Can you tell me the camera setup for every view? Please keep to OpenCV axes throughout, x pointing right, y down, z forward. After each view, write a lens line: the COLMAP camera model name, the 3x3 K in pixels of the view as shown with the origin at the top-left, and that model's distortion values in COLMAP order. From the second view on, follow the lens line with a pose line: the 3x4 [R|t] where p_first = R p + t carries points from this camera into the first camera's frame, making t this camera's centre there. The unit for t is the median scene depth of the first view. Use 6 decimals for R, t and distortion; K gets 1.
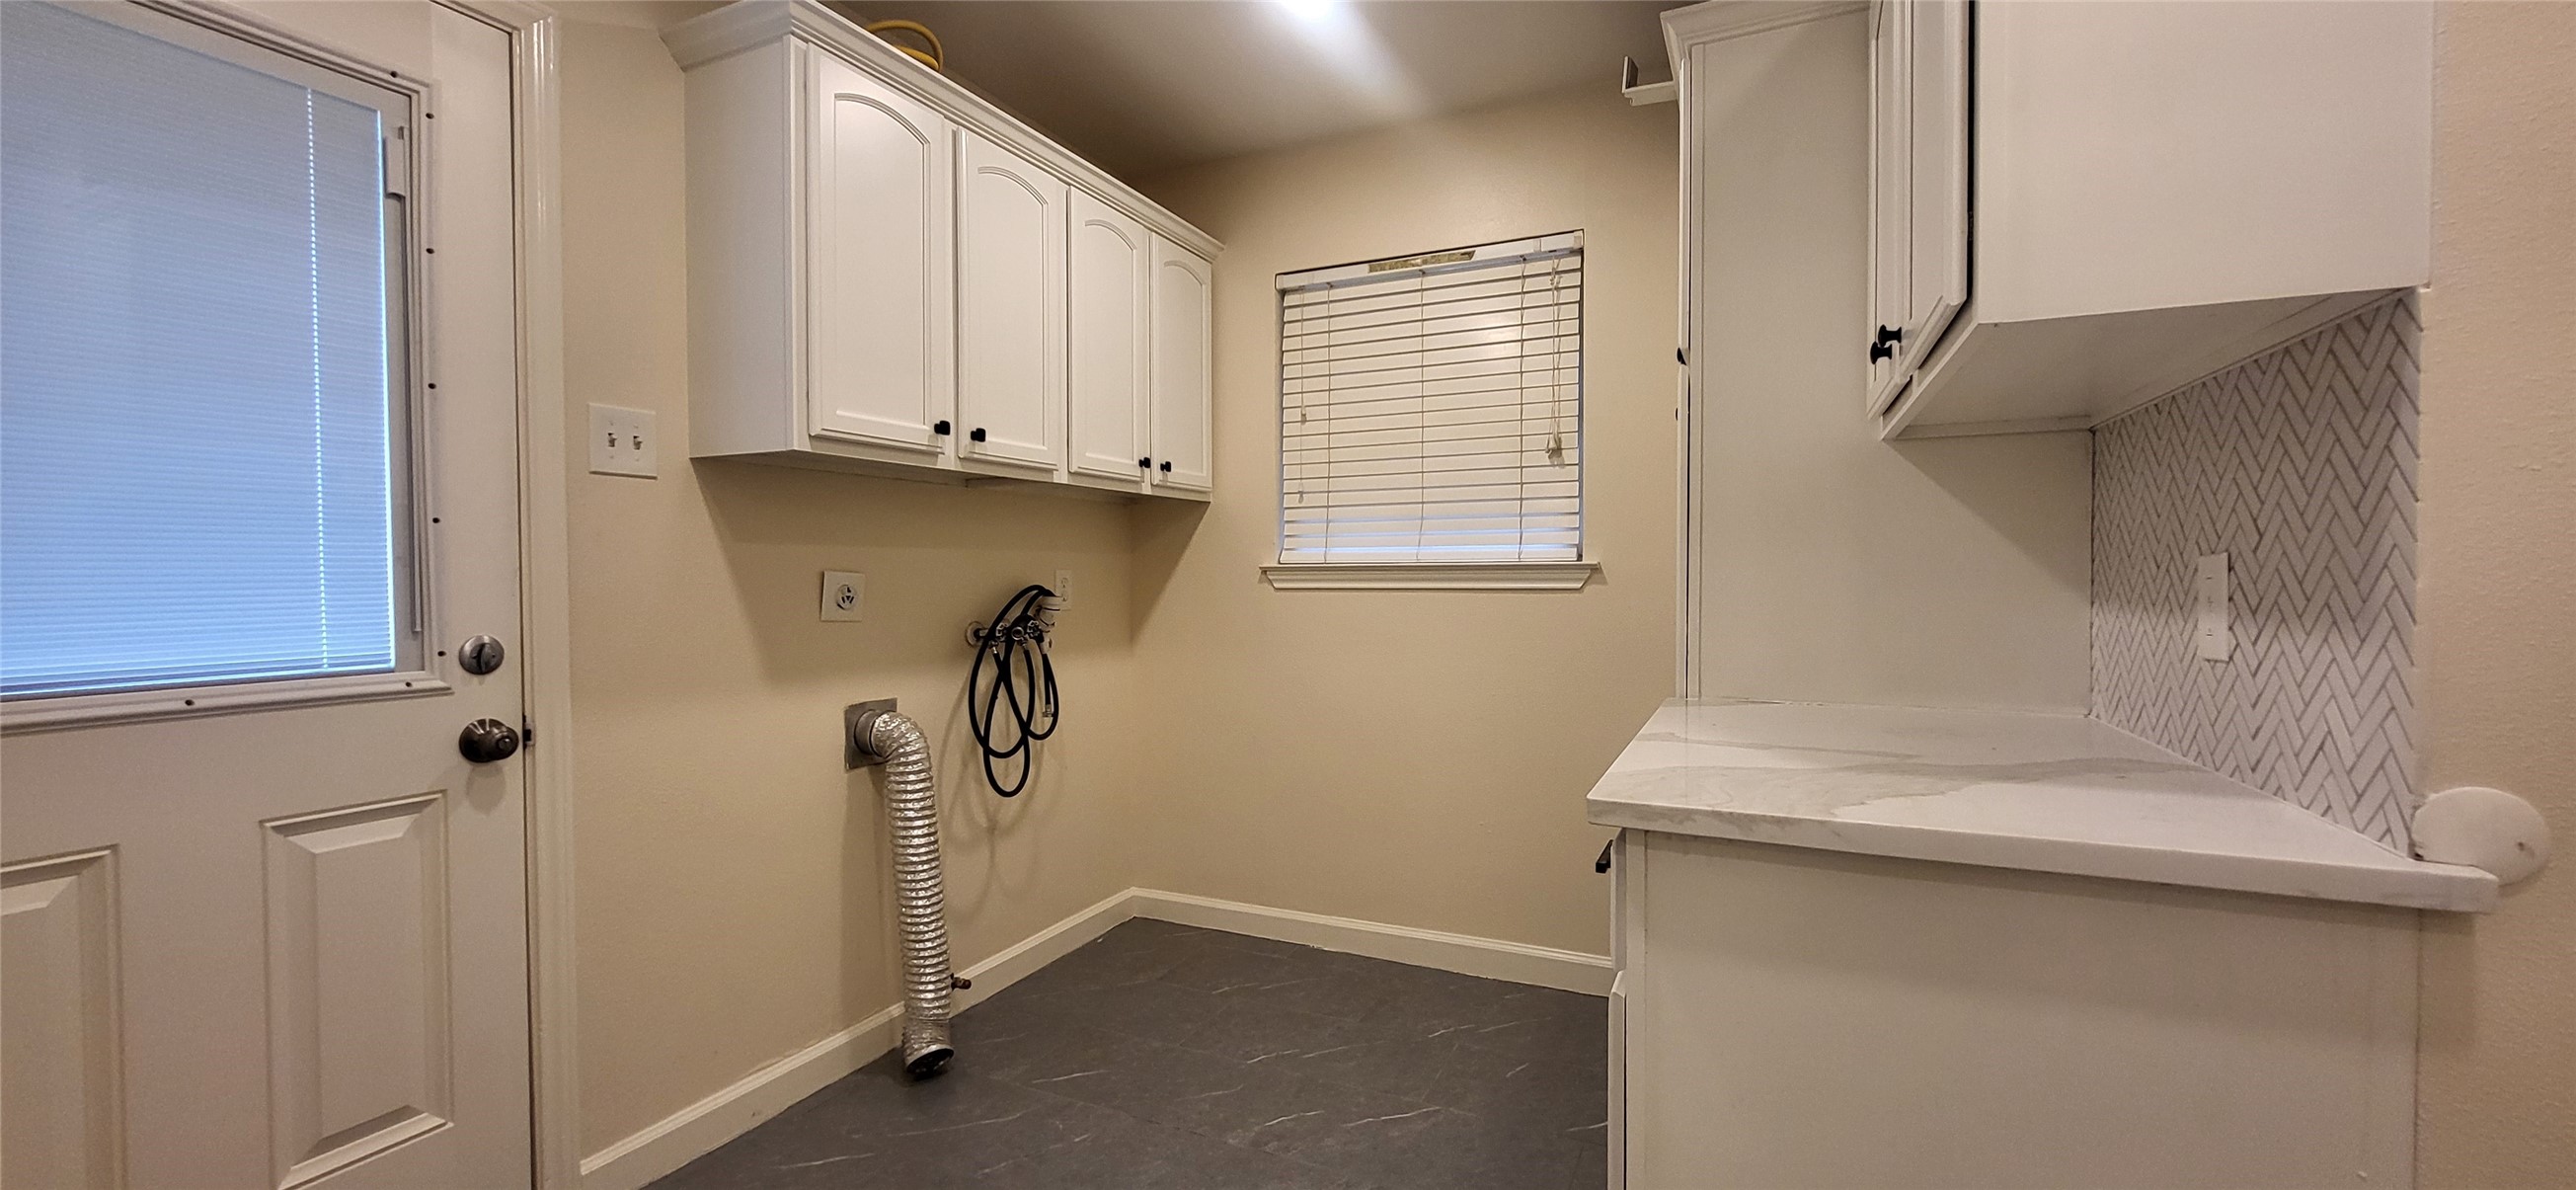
lens RADIAL K [[1020.9, 0, 1277.8], [0, 1020.9, 597.9], [0, 0, 1]] dist [-0.001413, 0.000395]
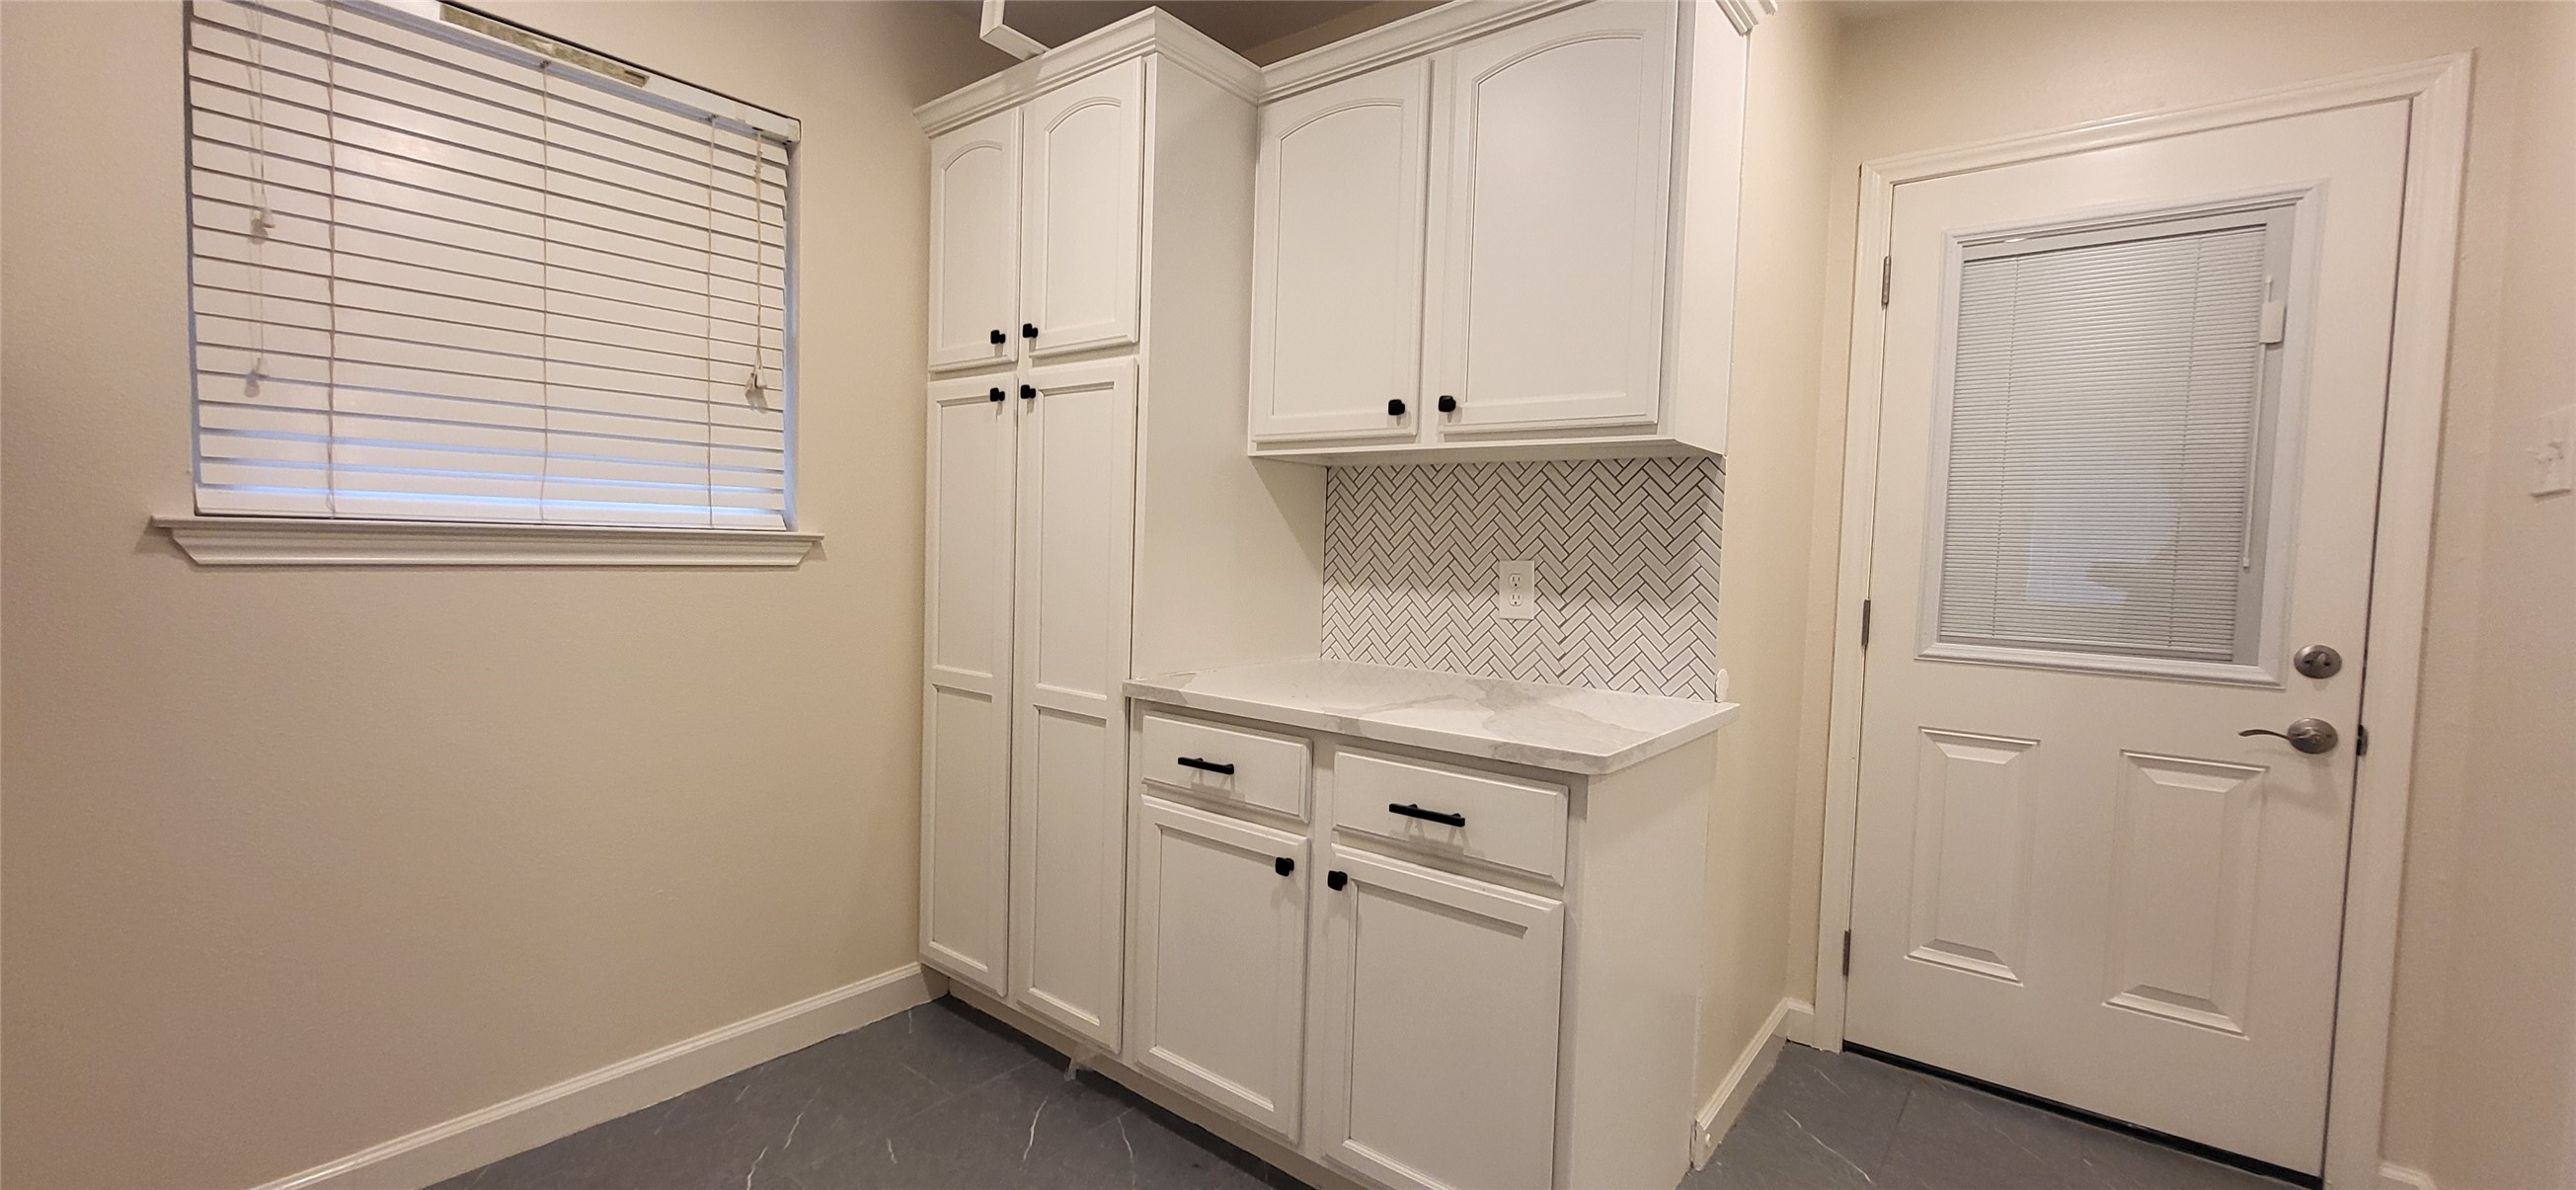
lens RADIAL K [[1025.7, 0, 1293.4], [0, 1025.7, 596.2], [0, 0, 1]] dist [0.000917, 0.000129]
pose [[0.228717, -0.037768, 0.972760, -0.399933], [-0.009492, 0.999113, 0.041023, -0.021262], [-0.973447, -0.018616, 0.228156, 0.410803]]
